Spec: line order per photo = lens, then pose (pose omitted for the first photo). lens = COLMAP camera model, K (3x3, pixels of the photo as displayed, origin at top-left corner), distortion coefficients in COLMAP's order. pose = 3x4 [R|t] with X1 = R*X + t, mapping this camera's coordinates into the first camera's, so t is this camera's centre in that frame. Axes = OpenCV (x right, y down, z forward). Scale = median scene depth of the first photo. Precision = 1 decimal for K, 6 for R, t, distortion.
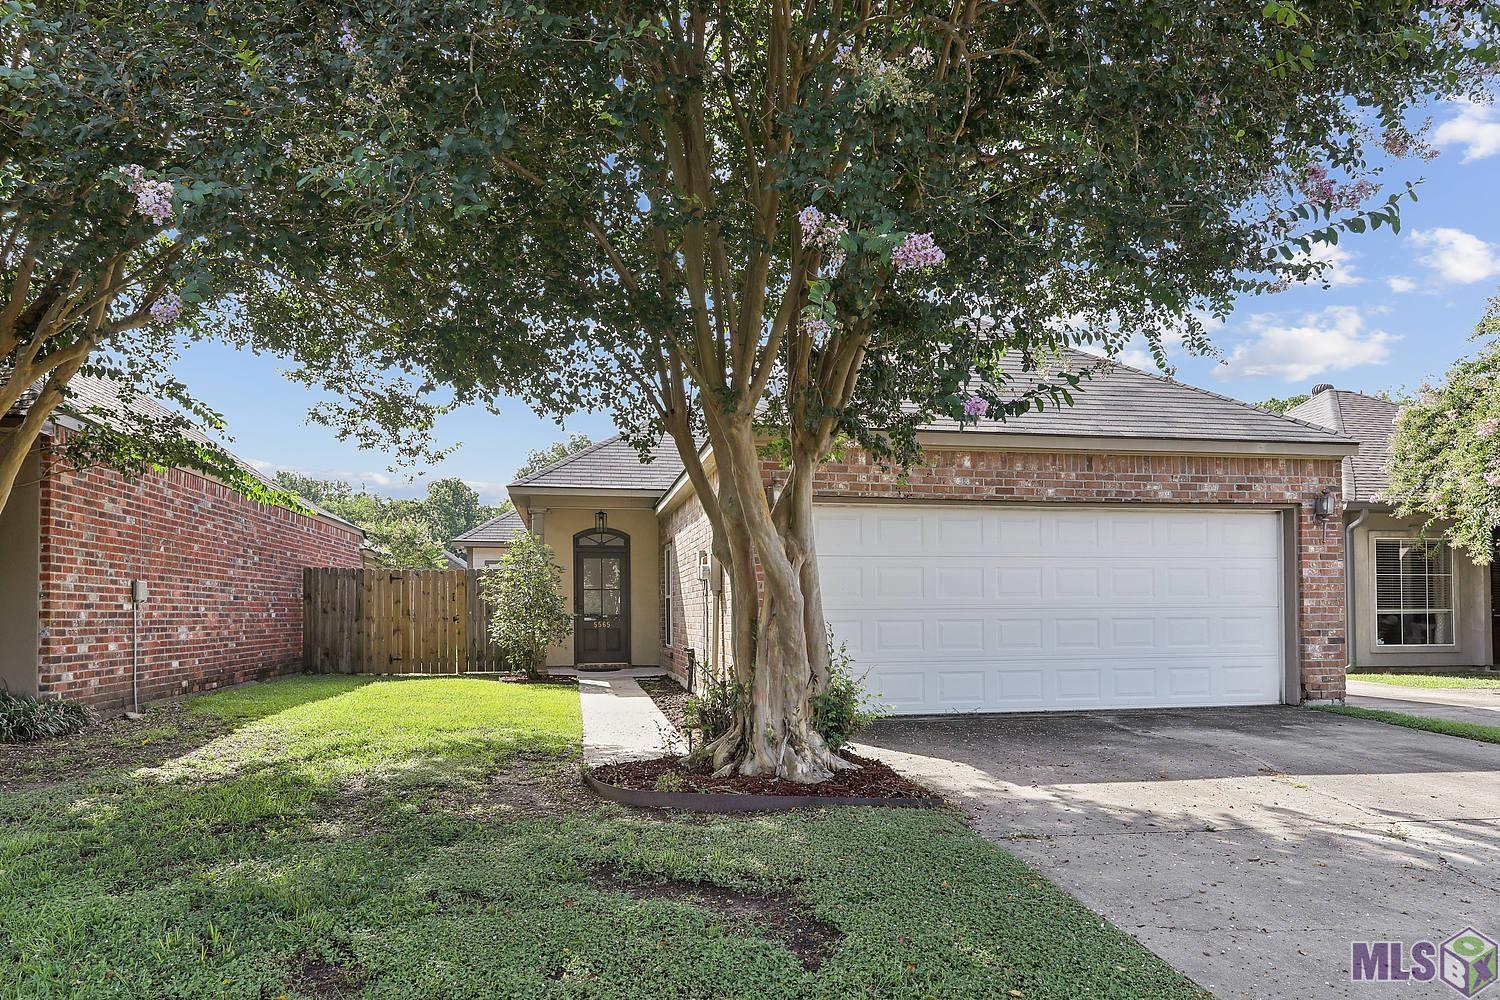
lens RADIAL K [[1031.5, 0, 751.4], [0, 1031.5, 494.4], [0, 0, 1]] dist [-0.012252, 0.012633]
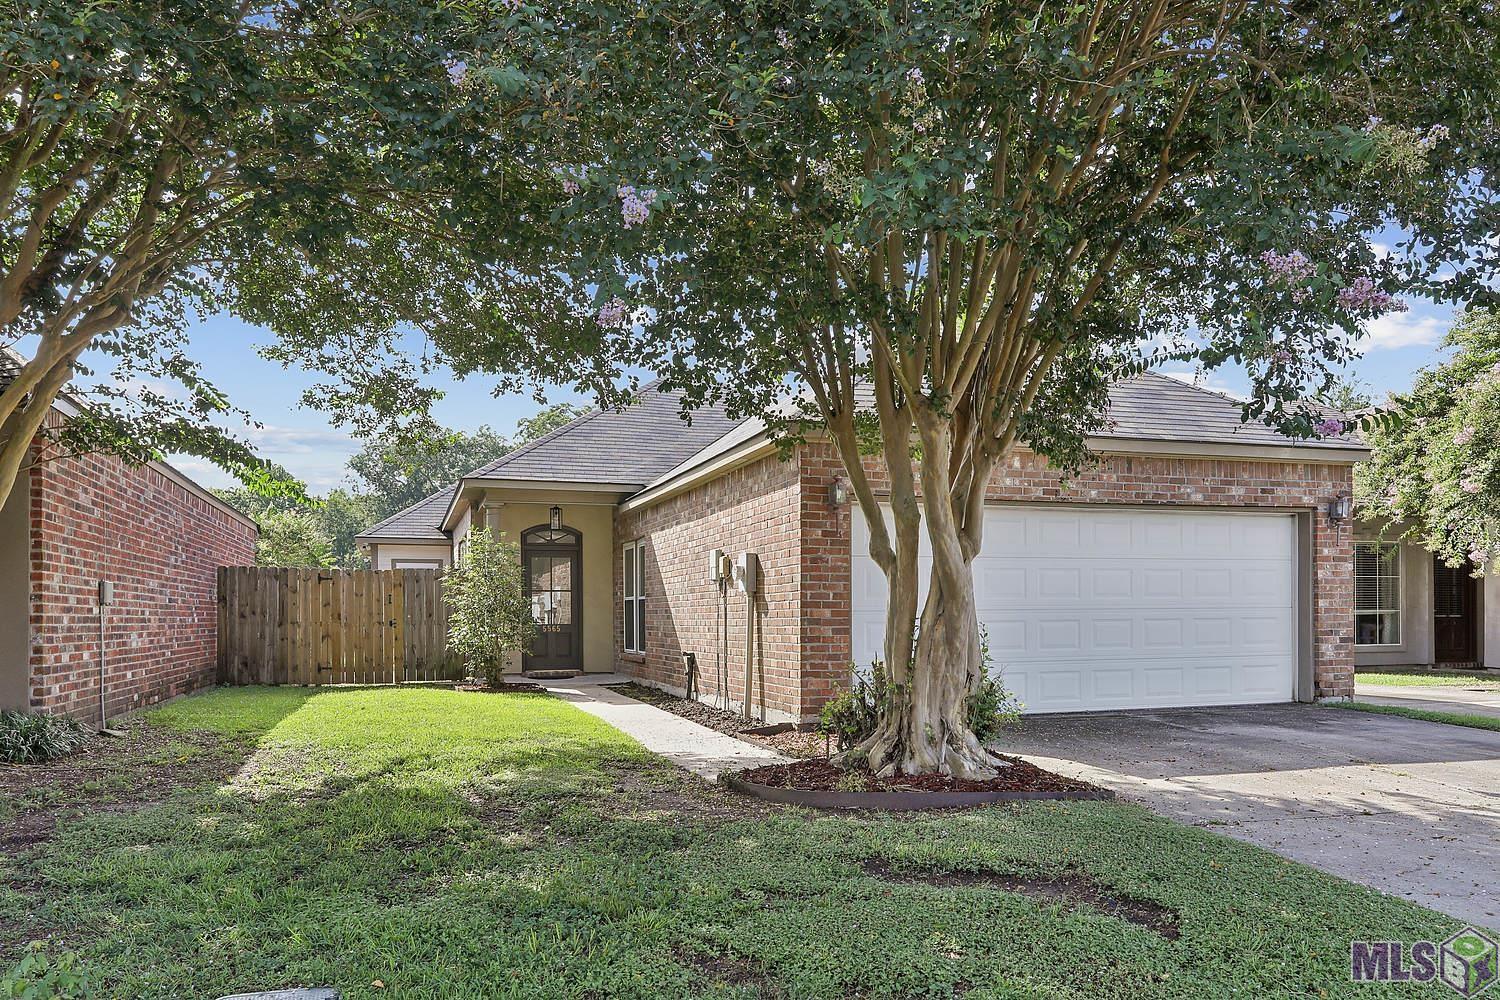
lens RADIAL K [[1124.9, 0, 748.7], [0, 1124.9, 506.4], [0, 0, 1]] dist [-0.000762, 0.010801]
pose [[0.989812, 0.010401, 0.142000, -0.194150], [-0.012785, 0.999792, 0.015882, -0.002918], [-0.141805, -0.017536, 0.989739, -0.036755]]
